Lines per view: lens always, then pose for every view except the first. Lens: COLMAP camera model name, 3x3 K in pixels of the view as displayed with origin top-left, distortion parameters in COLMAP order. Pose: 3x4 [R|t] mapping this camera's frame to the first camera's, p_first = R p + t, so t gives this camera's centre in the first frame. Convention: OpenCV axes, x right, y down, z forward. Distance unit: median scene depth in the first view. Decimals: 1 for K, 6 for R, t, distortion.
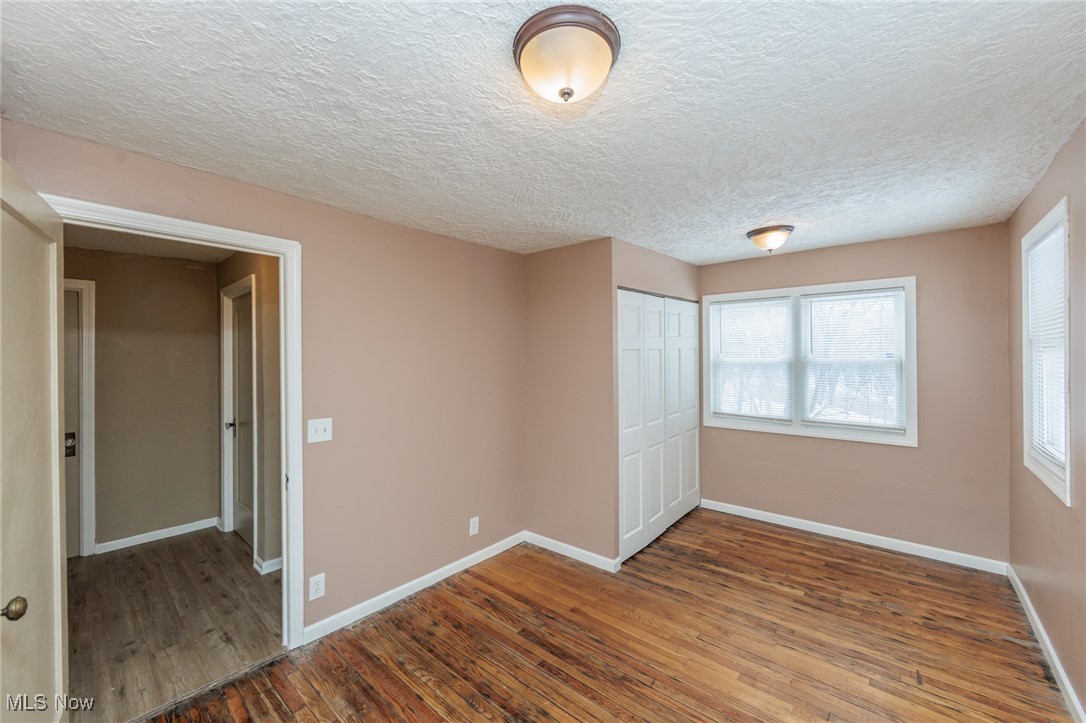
lens RADIAL K [[425.0, 0, 546.6], [0, 425.0, 361.3], [0, 0, 1]] dist [-0.002755, 0.000327]
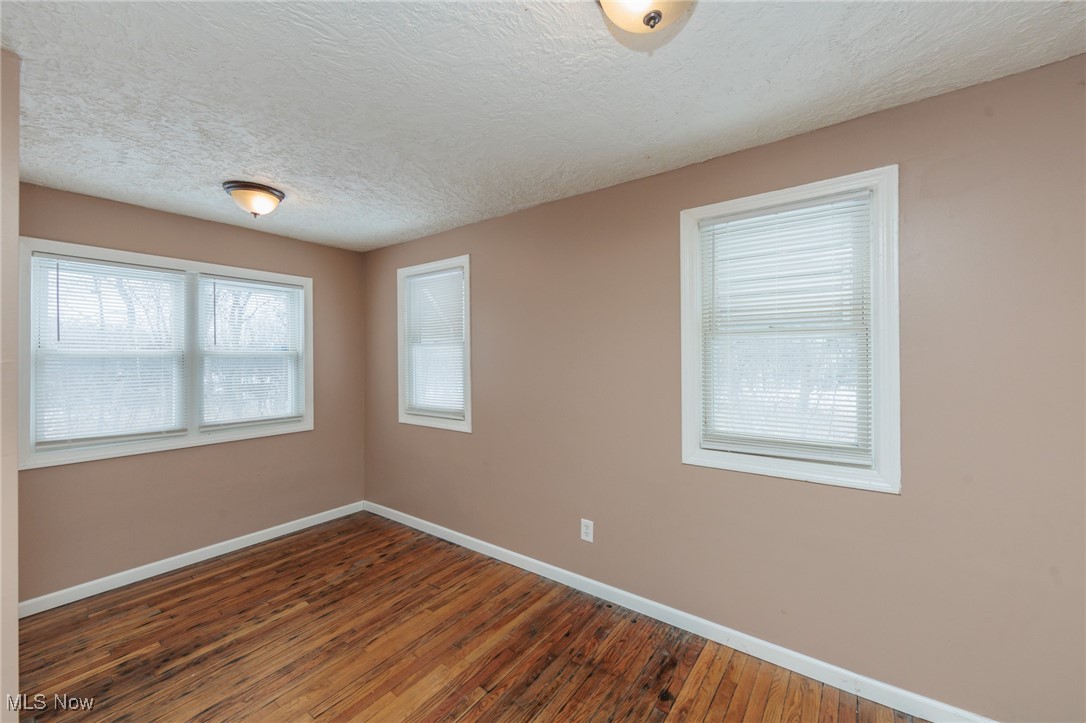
lens RADIAL K [[425.0, 0, 535.7], [0, 425.0, 357.2], [0, 0, 1]] dist [-0.002755, 0.000327]
pose [[-0.064212, 0.006061, 0.997918, -0.328363], [0.020395, 0.999781, -0.004760, 0.029989], [-0.997728, 0.020047, -0.064321, 0.525990]]
